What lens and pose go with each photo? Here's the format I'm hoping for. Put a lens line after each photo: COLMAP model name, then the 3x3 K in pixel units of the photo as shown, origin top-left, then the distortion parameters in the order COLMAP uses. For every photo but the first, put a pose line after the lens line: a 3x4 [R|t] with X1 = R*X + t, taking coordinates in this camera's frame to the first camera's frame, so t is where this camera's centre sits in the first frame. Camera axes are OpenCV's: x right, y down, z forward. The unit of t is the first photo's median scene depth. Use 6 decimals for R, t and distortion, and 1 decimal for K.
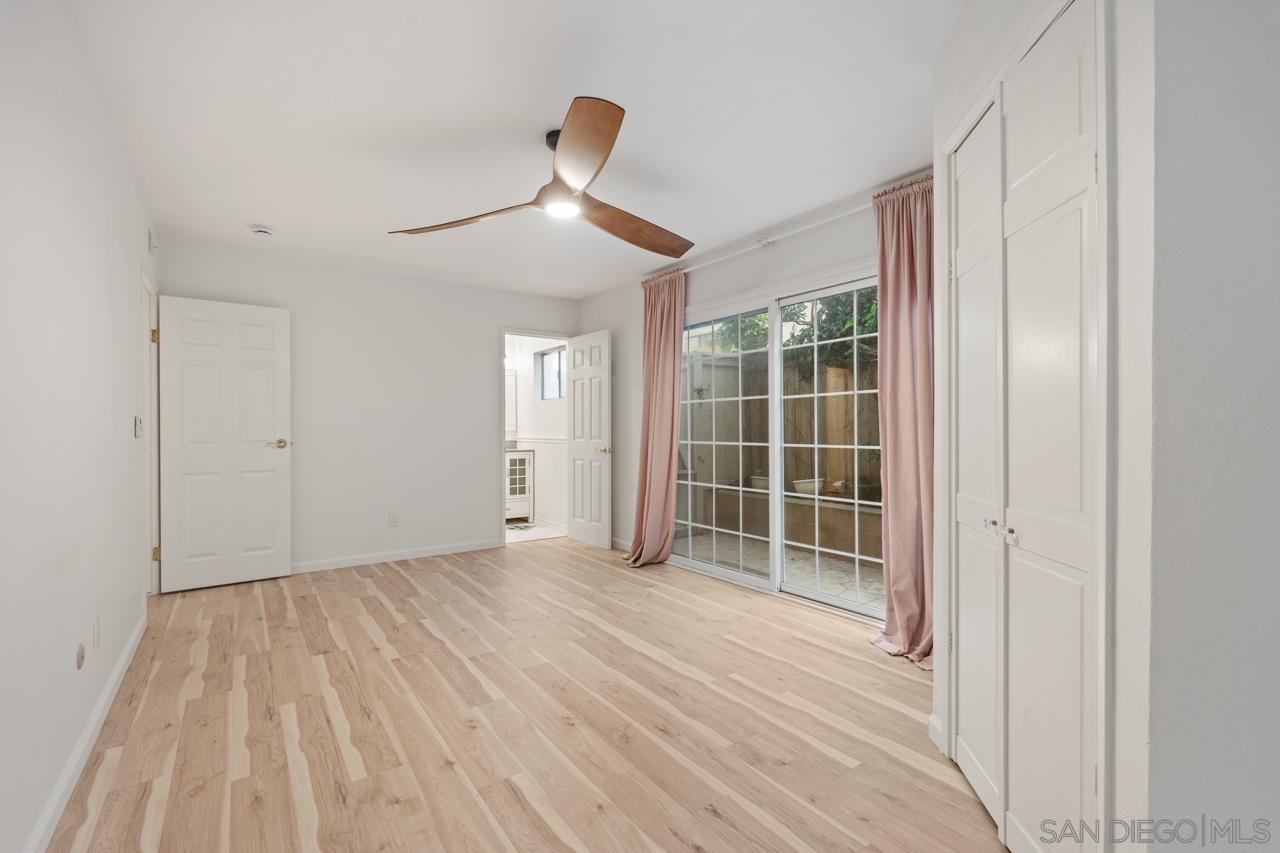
lens RADIAL K [[557.5, 0, 631.1], [0, 557.5, 428.9], [0, 0, 1]] dist [-0.005137, 0.000251]
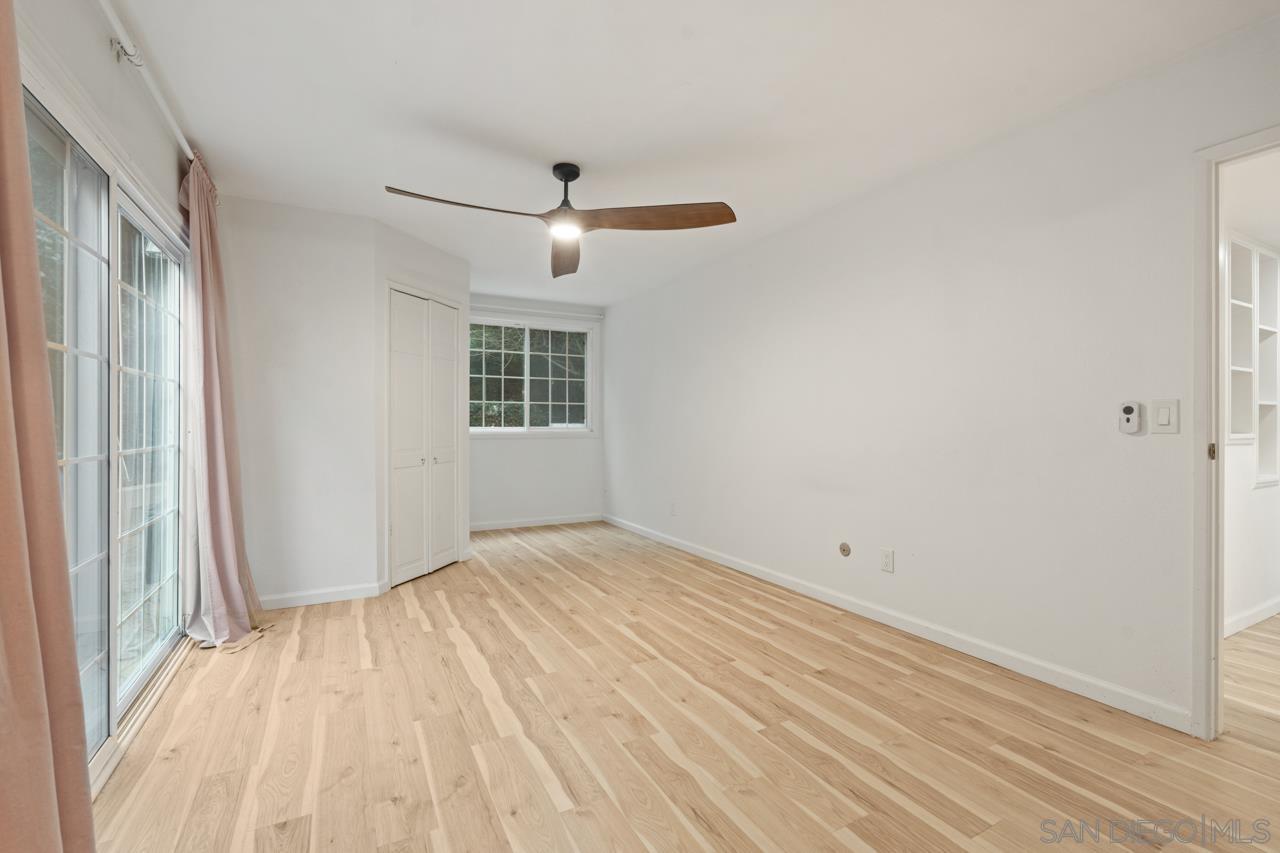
lens RADIAL K [[557.5, 0, 637.9], [0, 557.5, 425.3], [0, 0, 1]] dist [-0.005137, 0.000251]
pose [[-0.992696, 0.003780, 0.120582, -0.390503], [0.004354, 0.999980, 0.004493, -0.000597], [-0.120562, 0.004986, -0.992693, 2.037807]]
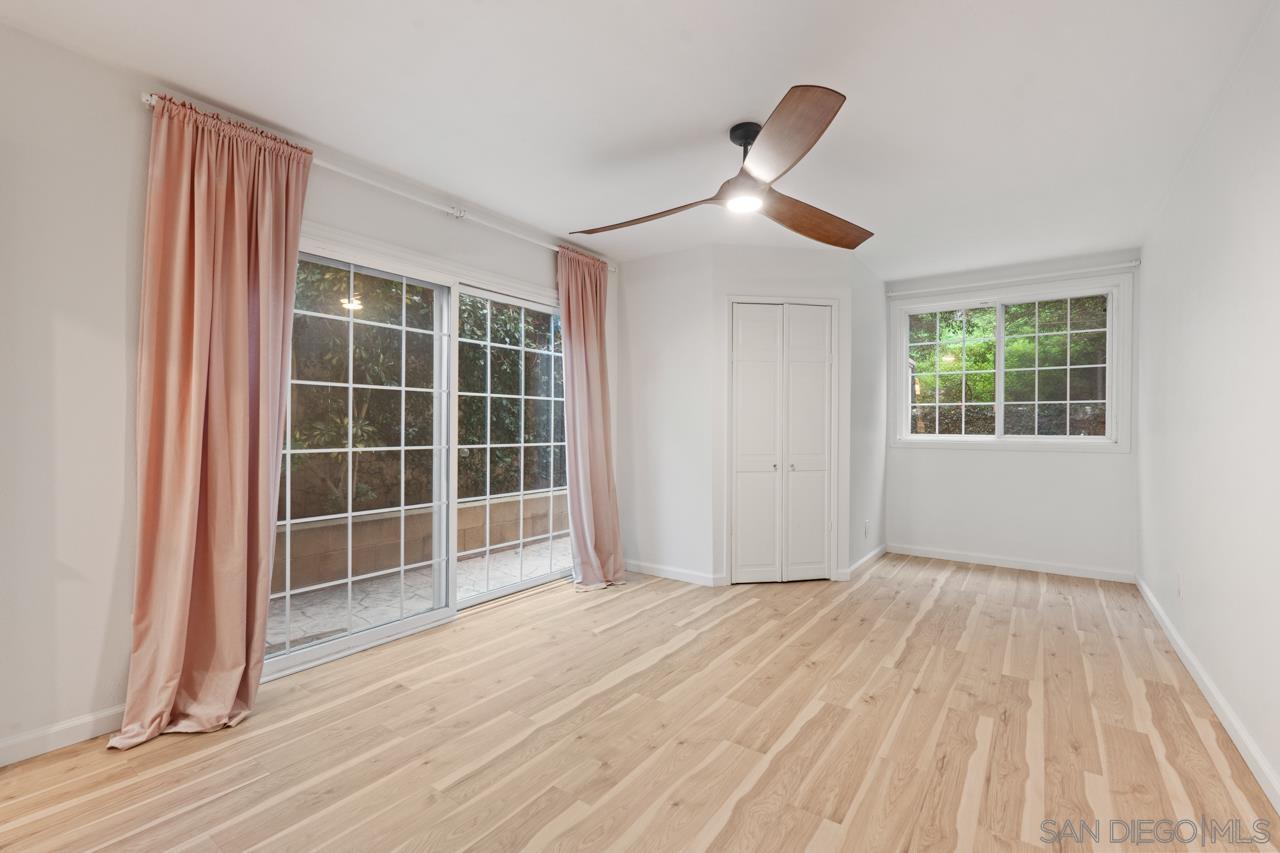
lens RADIAL K [[557.5, 0, 645.4], [0, 557.5, 420.0], [0, 0, 1]] dist [-0.005137, 0.000251]
pose [[-0.331794, 0.016981, 0.943199, -0.944574], [-0.002452, 0.999819, -0.018863, 0.003790], [-0.943349, -0.008571, -0.331692, 1.427595]]
